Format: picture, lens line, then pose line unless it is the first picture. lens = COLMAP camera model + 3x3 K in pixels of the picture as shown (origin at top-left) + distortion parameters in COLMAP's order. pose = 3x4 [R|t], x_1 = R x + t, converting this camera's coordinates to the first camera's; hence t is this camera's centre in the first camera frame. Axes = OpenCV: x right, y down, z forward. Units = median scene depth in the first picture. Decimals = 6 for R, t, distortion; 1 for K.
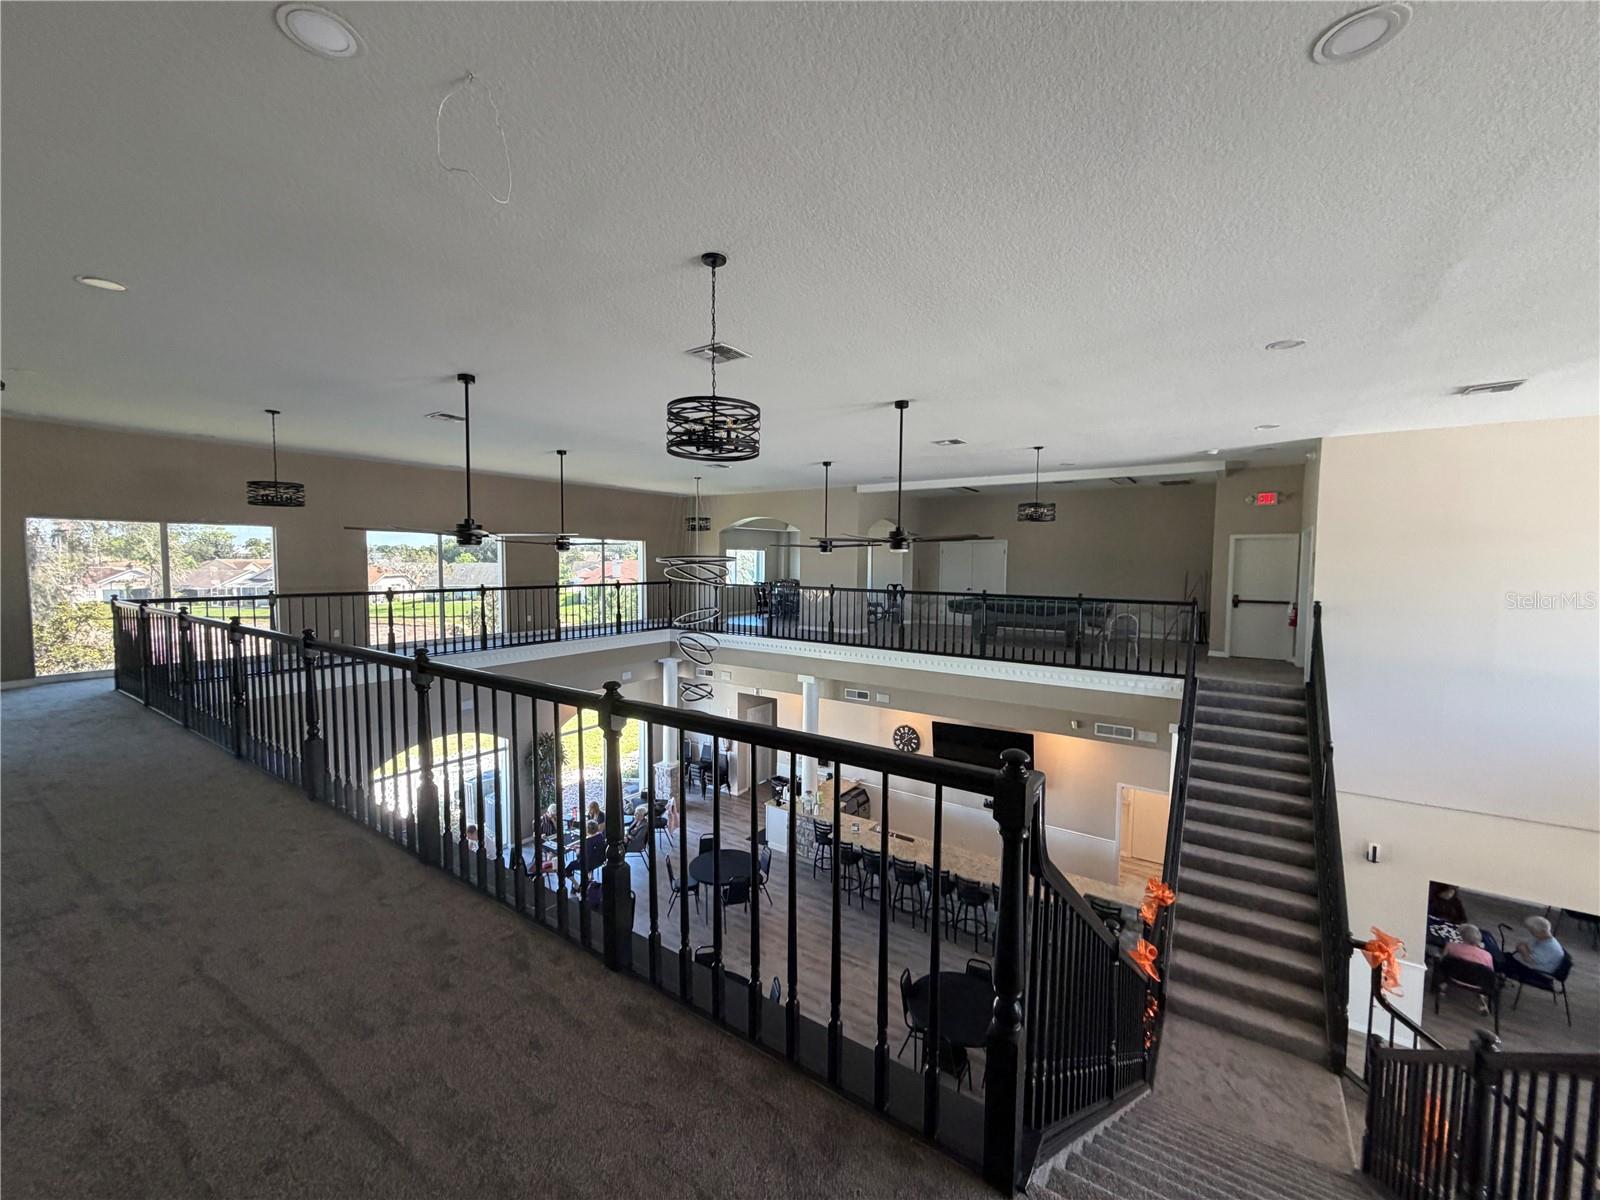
lens RADIAL K [[640.3, 0, 804.6], [0, 640.3, 593.2], [0, 0, 1]] dist [0.003855, 0.000203]
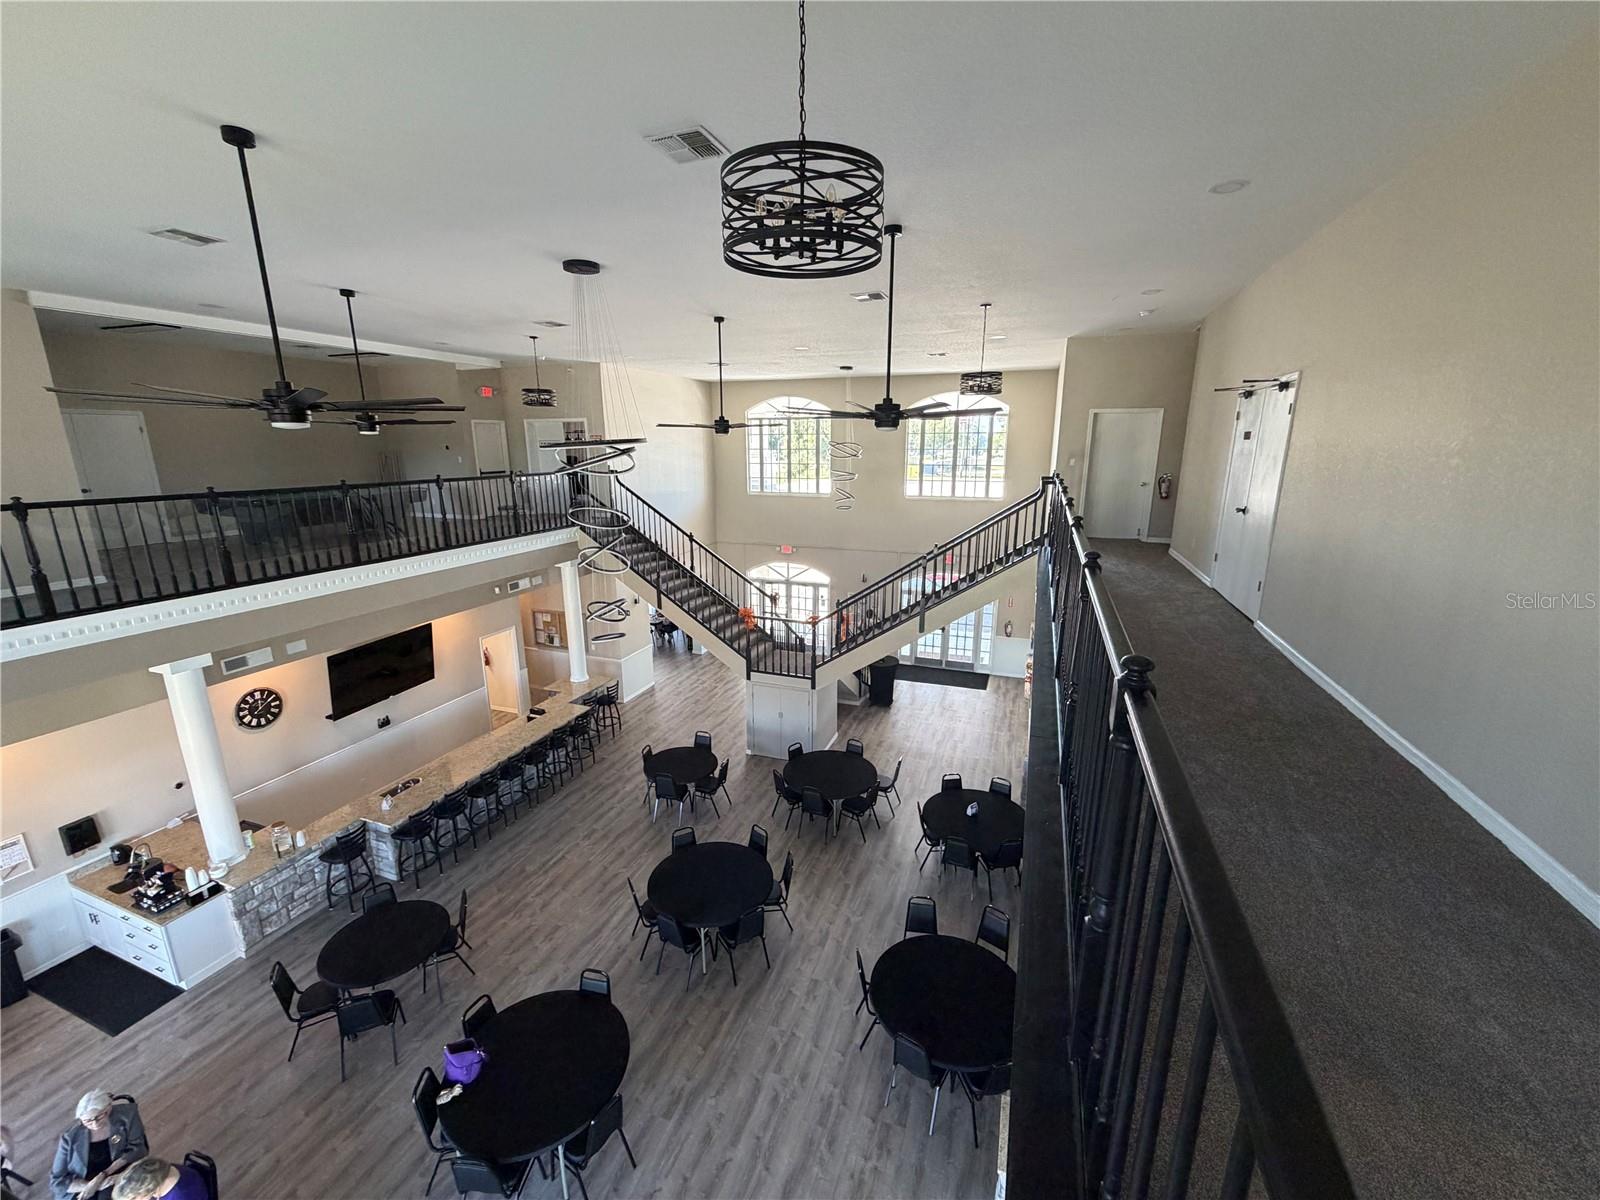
lens RADIAL K [[640.3, 0, 795.9], [0, 640.3, 598.7], [0, 0, 1]] dist [0.003855, 0.000203]
pose [[-0.247700, -0.238289, 0.939076, -0.651561], [0.059079, 0.963763, 0.260137, -0.035849], [-0.967034, 0.119915, -0.224646, 0.618884]]
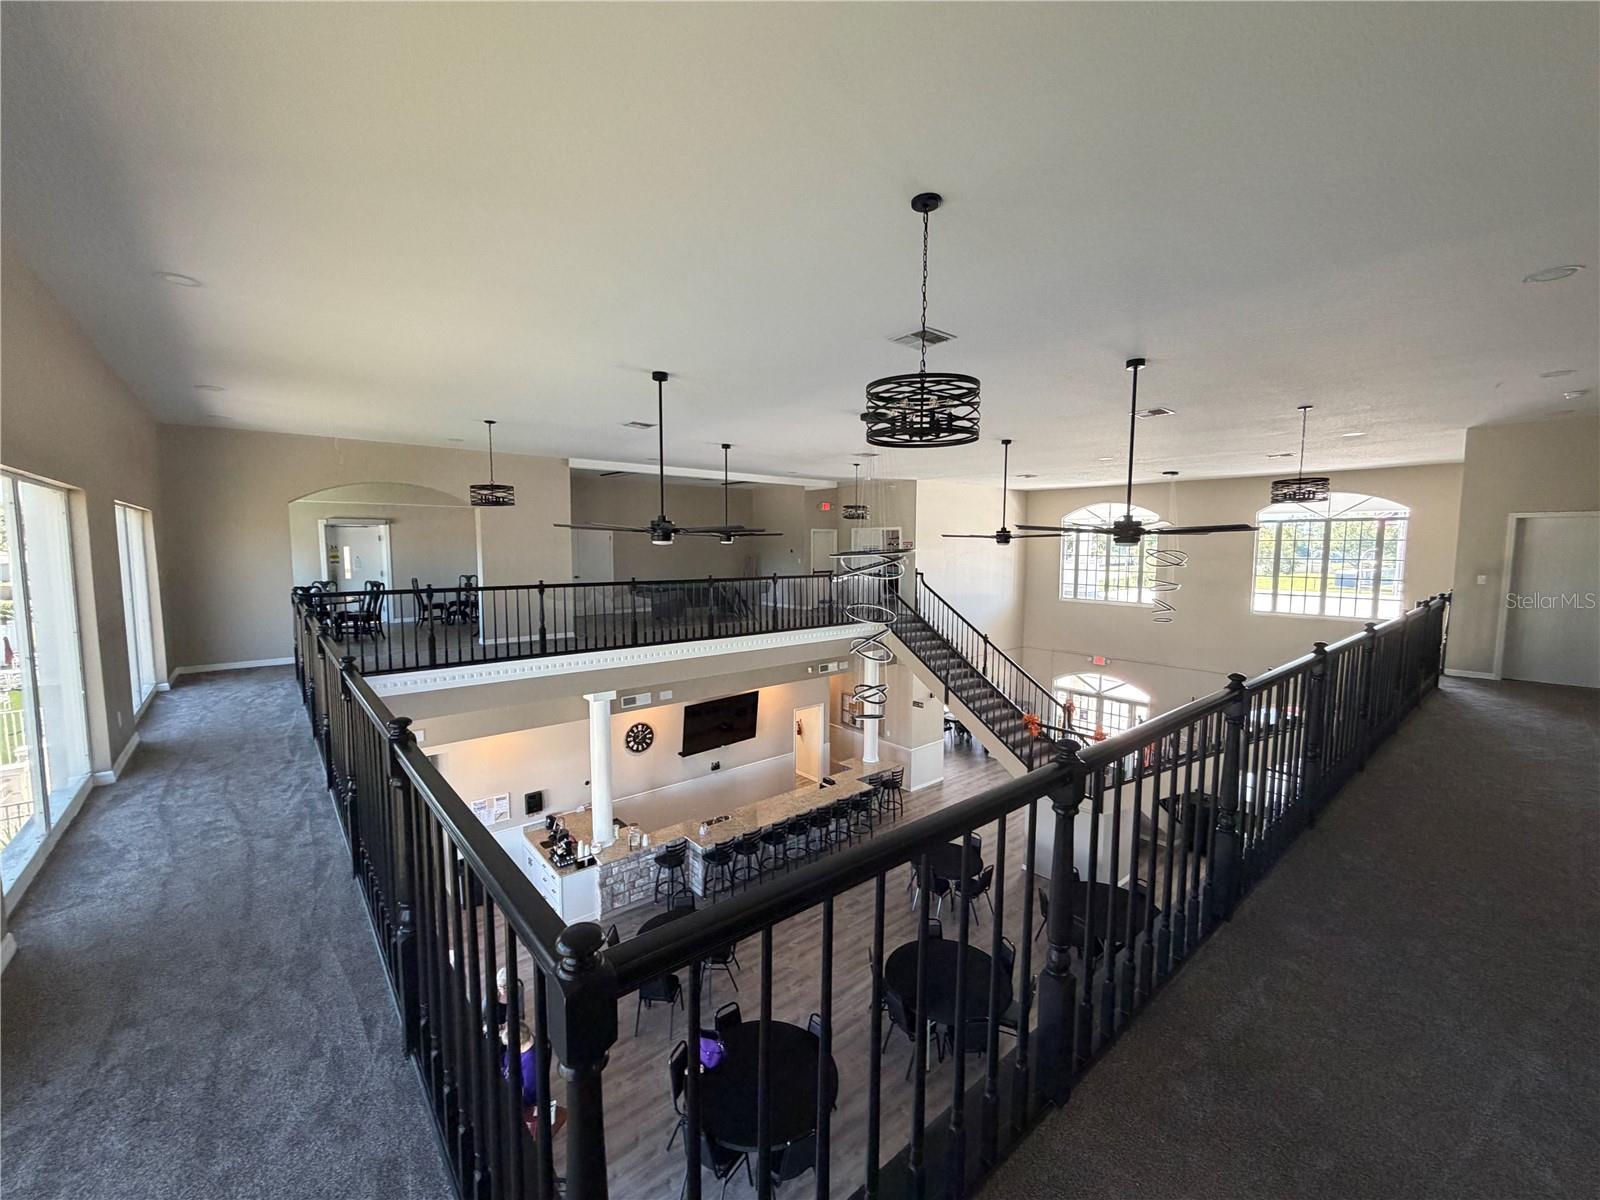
lens RADIAL K [[640.3, 0, 802.4], [0, 640.3, 600.2], [0, 0, 1]] dist [0.003855, 0.000203]
pose [[0.251822, -0.092703, 0.963323, -0.717930], [0.055945, 0.995131, 0.081139, -0.040171], [-0.966155, 0.033461, 0.255782, 0.554217]]
